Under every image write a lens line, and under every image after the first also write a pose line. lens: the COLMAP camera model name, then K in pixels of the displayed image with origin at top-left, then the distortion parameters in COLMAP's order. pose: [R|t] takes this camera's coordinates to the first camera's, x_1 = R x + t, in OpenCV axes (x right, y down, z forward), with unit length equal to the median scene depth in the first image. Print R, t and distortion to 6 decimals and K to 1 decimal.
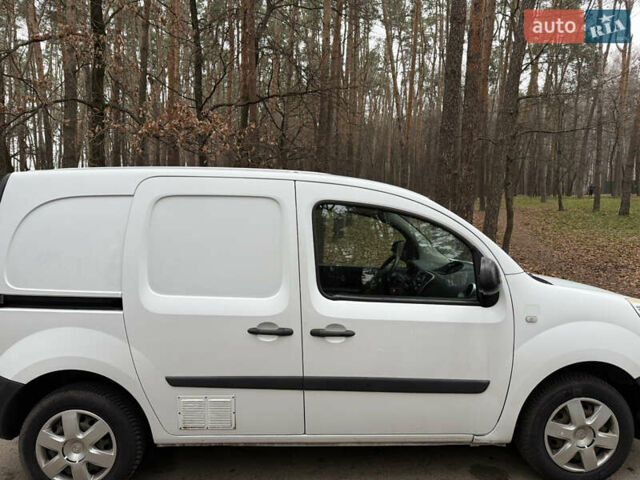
lens RADIAL K [[454.8, 0, 314.2], [0, 454.8, 242.4], [0, 0, 1]] dist [0.056239, -0.063536]
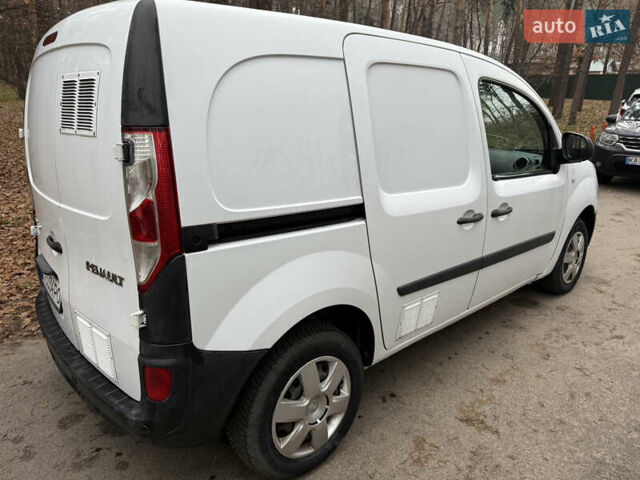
lens RADIAL K [[454.8, 0, 323.7], [0, 454.8, 240.2], [0, 0, 1]] dist [0.056239, -0.063536]
pose [[0.758143, -0.178830, 0.627088, -0.926716], [0.034045, 0.971204, 0.235803, -0.000003], [-0.651199, -0.157423, 0.742400, 0.463293]]
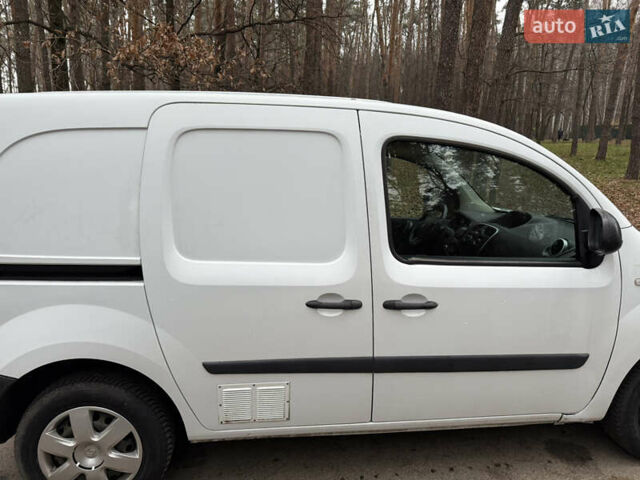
lens RADIAL K [[454.8, 0, 320.0], [0, 454.8, 242.4], [0, 0, 1]] dist [0.056239, -0.063536]
pose [[0.997045, -0.012366, 0.075823, -0.175678], [0.003312, 0.992962, 0.118385, -0.006076], [-0.076753, -0.117784, 0.990069, 0.221933]]
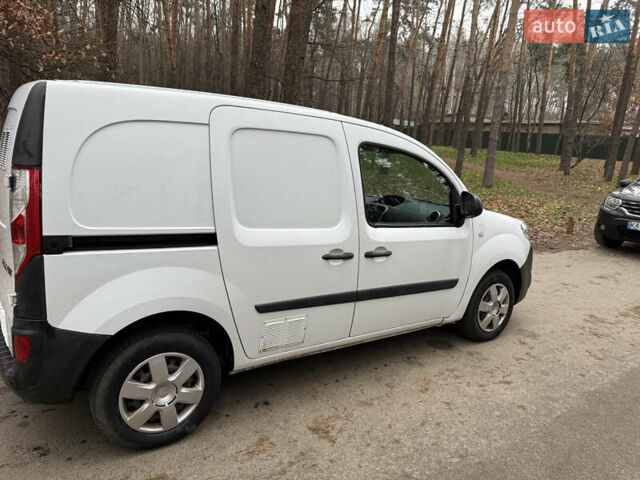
lens RADIAL K [[454.8, 0, 318.6], [0, 454.8, 239.8], [0, 0, 1]] dist [0.056239, -0.063536]
pose [[0.842976, -0.056501, 0.534976, -0.732231], [-0.020056, 0.990477, 0.136211, -0.001400], [-0.537578, -0.125552, 0.833815, 0.071565]]
